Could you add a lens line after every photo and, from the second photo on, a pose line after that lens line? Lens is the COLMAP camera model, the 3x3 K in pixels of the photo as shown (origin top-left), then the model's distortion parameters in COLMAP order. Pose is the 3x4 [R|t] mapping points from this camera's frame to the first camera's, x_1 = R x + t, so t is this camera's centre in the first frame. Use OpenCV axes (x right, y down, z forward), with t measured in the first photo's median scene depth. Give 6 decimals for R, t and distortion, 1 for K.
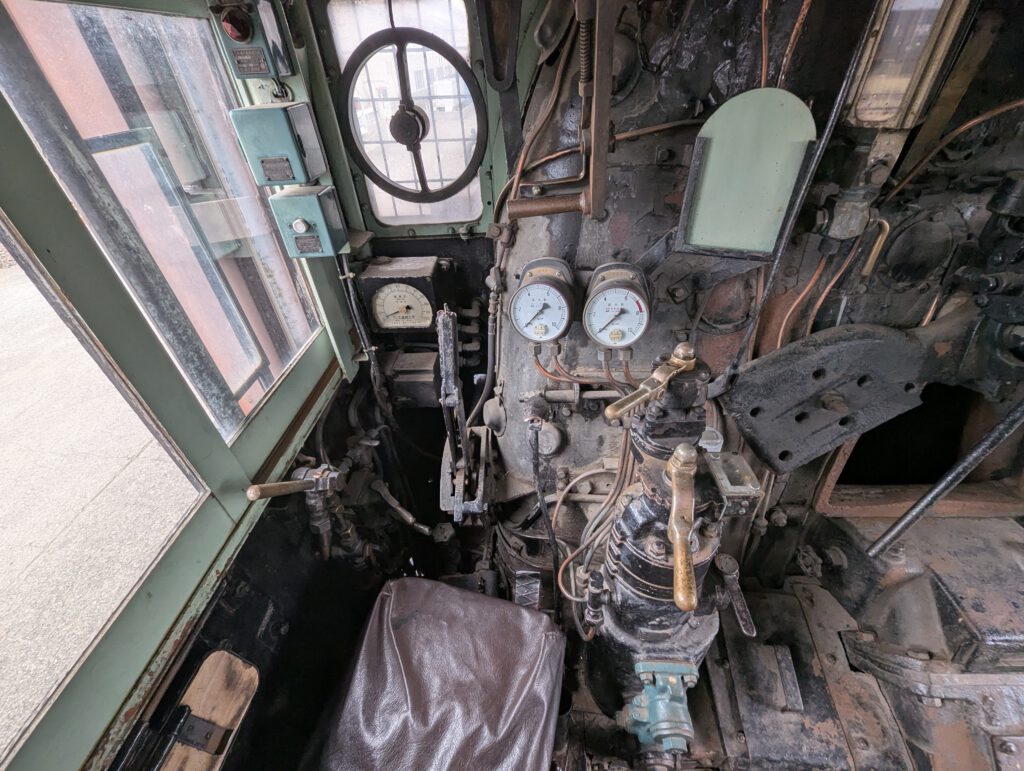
lens RADIAL K [[421.7, 0, 515.7], [0, 421.7, 383.0], [0, 0, 1]] dist [-0.001829, -0.000494]
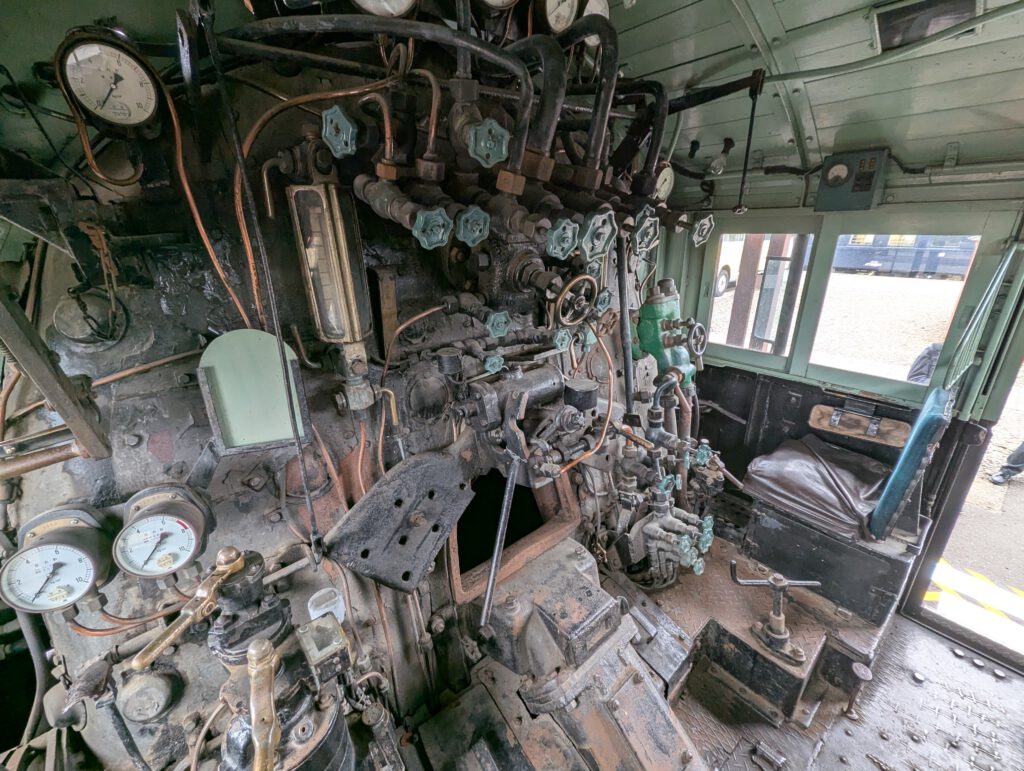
lens RADIAL K [[421.7, 0, 513.1], [0, 421.7, 384.6], [0, 0, 1]] dist [-0.001829, -0.000494]
pose [[0.743253, -0.214553, 0.633673, 0.265350], [0.394668, 0.905423, -0.156353, -0.011049], [-0.540197, 0.366300, 0.757636, -0.276736]]
